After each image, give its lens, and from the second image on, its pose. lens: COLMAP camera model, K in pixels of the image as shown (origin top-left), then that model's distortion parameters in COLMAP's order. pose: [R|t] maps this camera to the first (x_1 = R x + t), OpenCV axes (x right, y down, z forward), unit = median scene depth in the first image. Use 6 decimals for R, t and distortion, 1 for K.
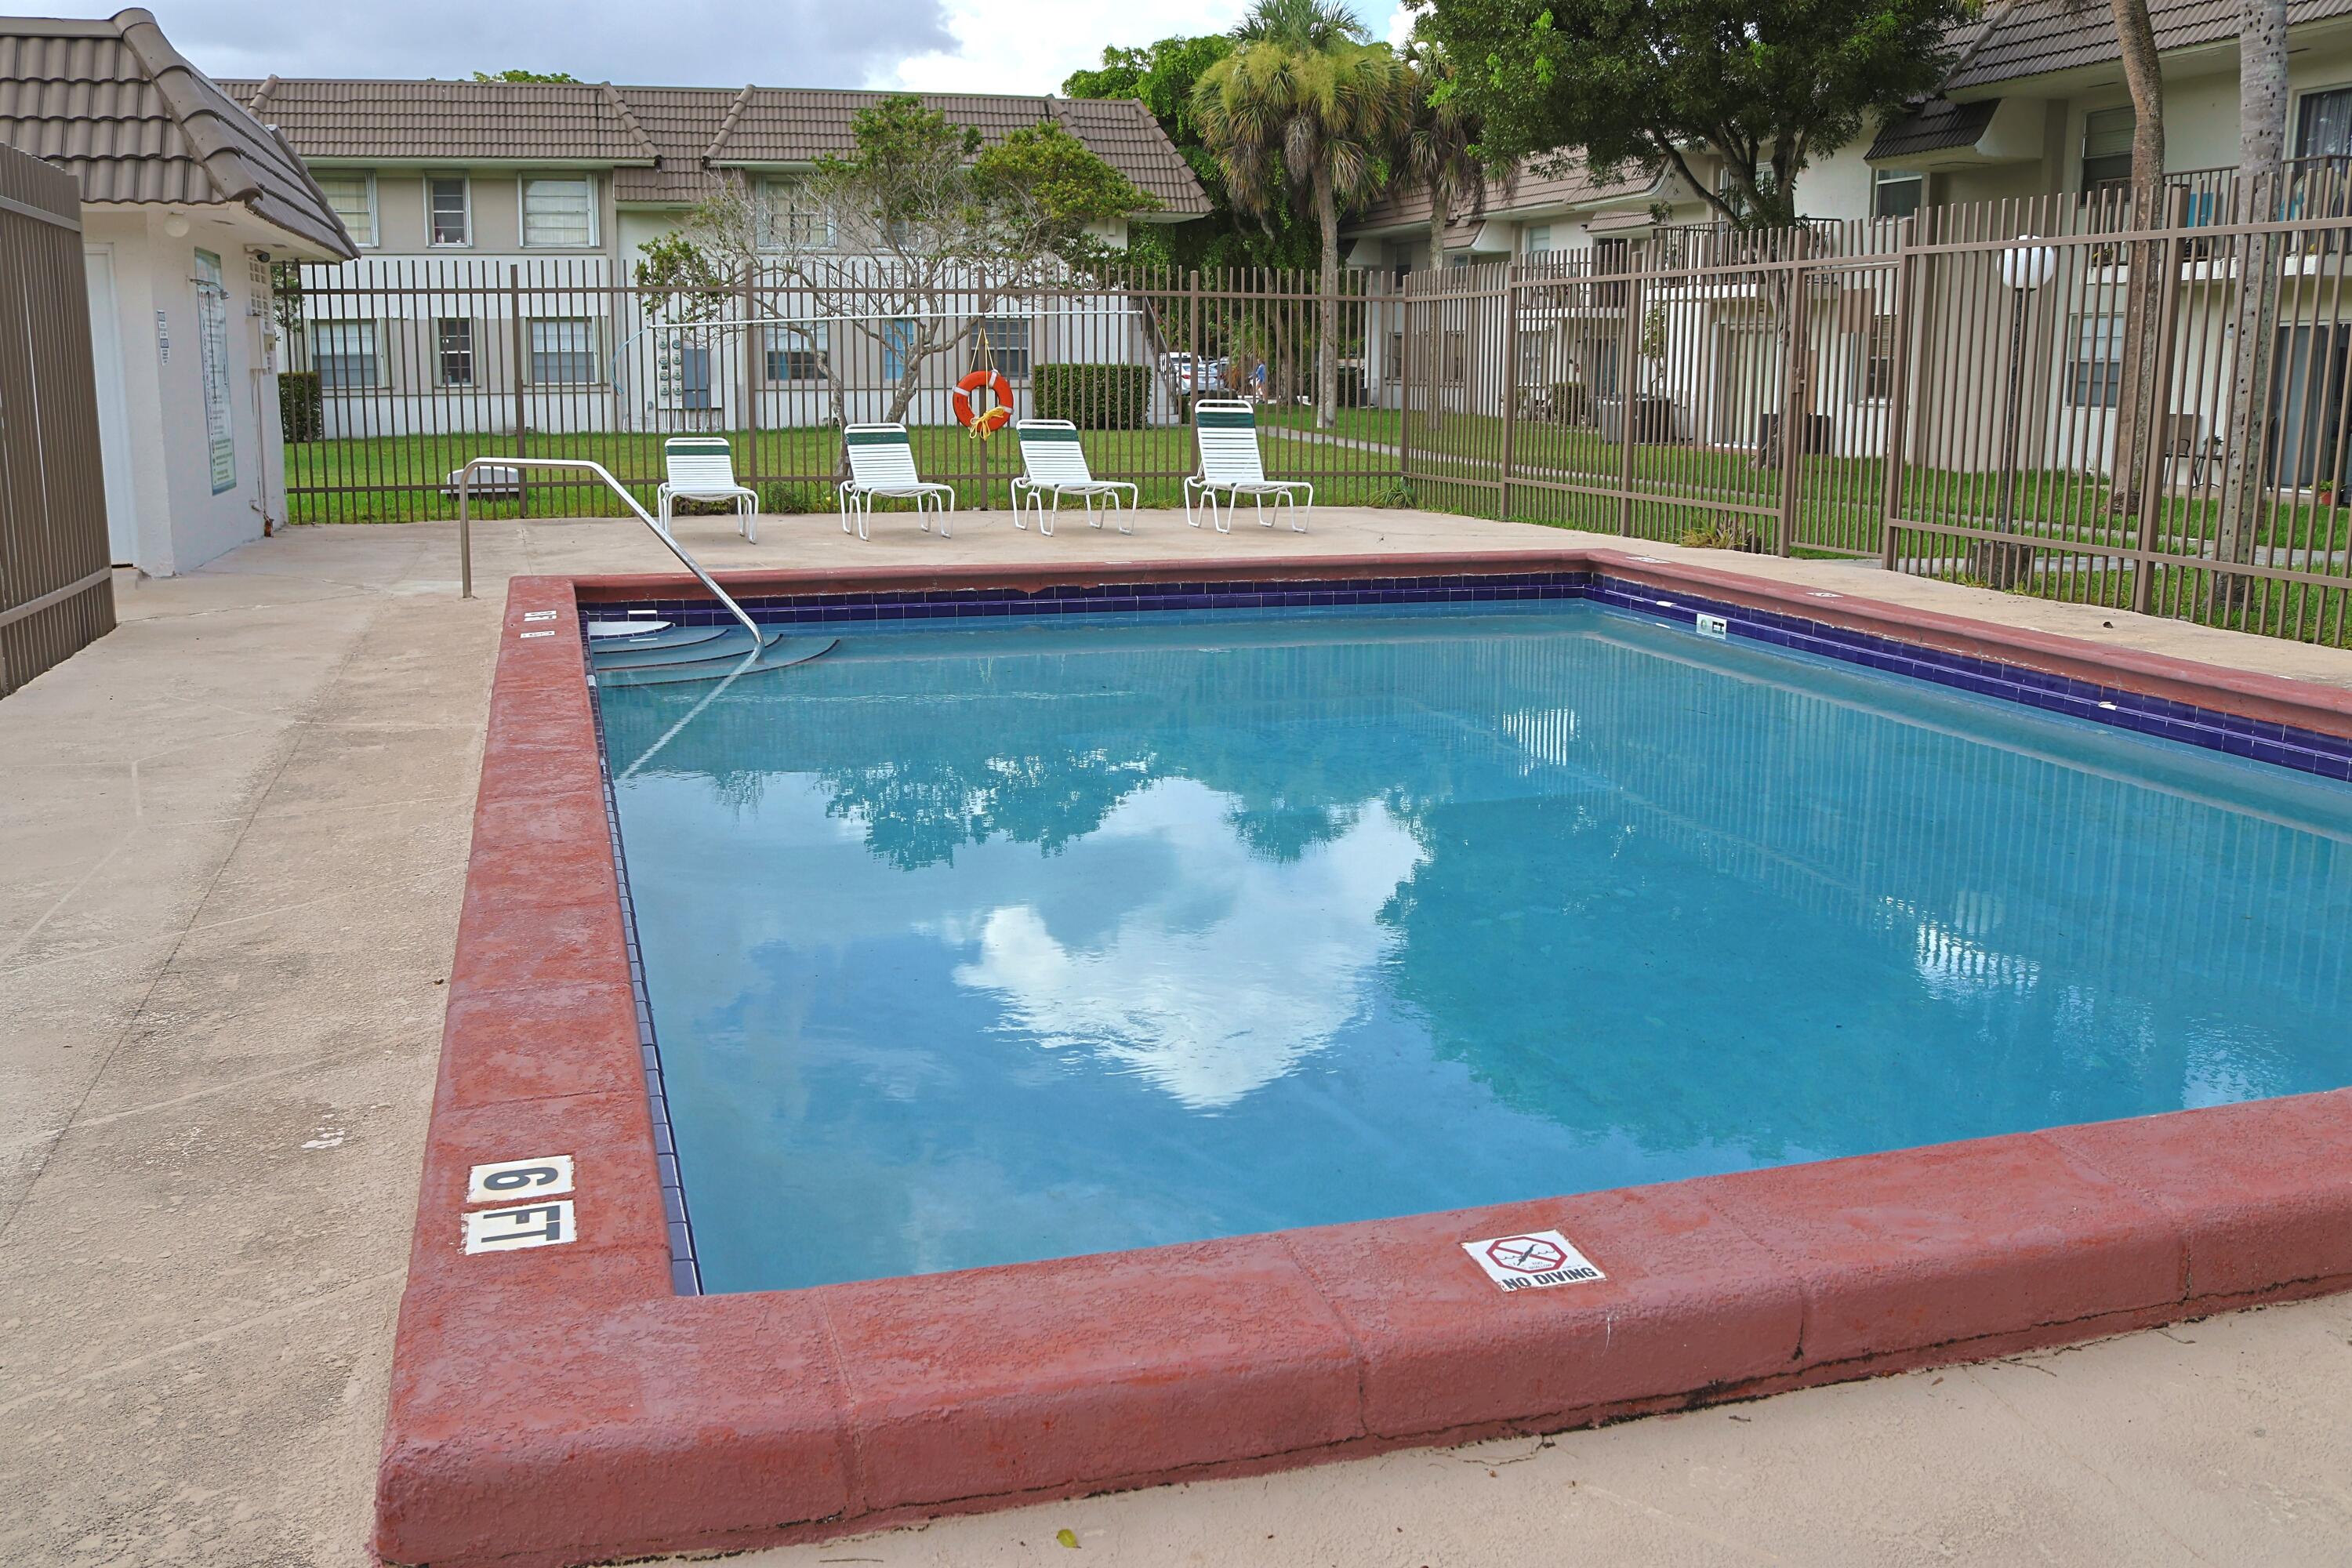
lens RADIAL K [[2043.6, 0, 1177.1], [0, 2043.6, 676.7], [0, 0, 1]] dist [-0.097992, 0.013919]
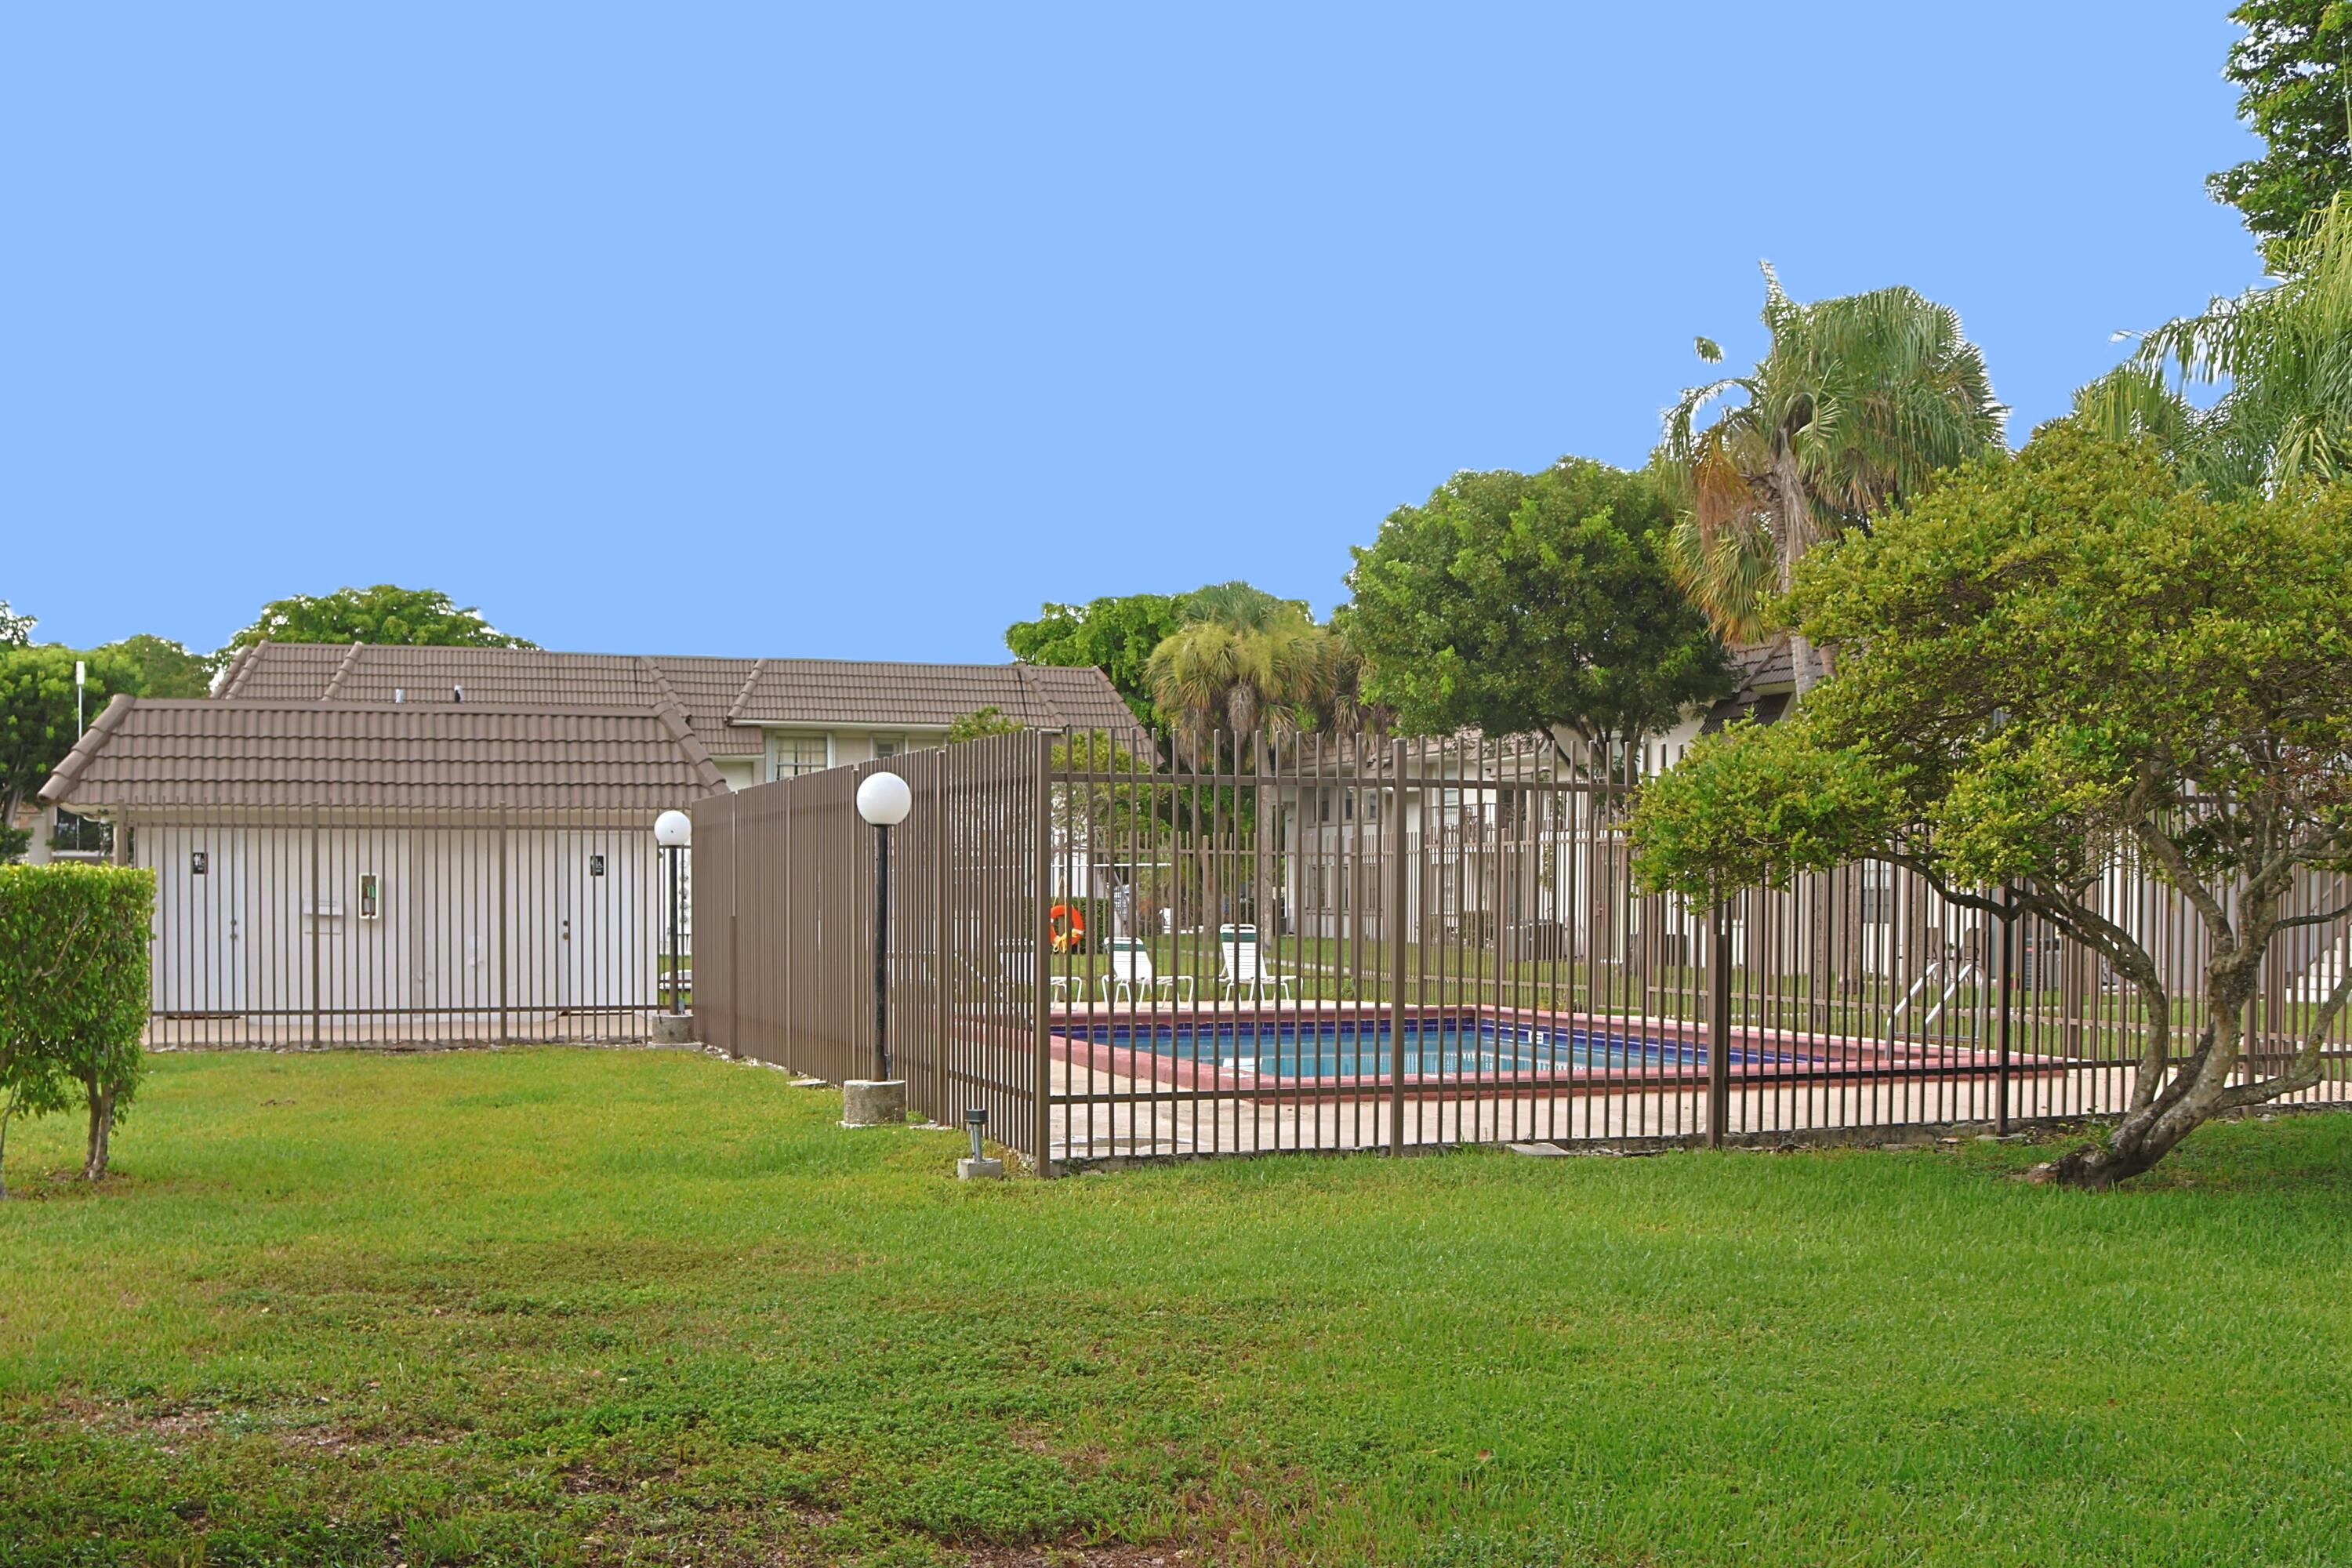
lens RADIAL K [[2043.6, 0, 1180.3], [0, 2043.6, 785.2], [0, 0, 1]] dist [-0.097992, 0.013919]
pose [[0.999129, 0.000430, 0.041726, -0.024046], [0.008093, 0.978962, -0.203880, 0.020572], [-0.040935, 0.204040, 0.978106, -0.142434]]
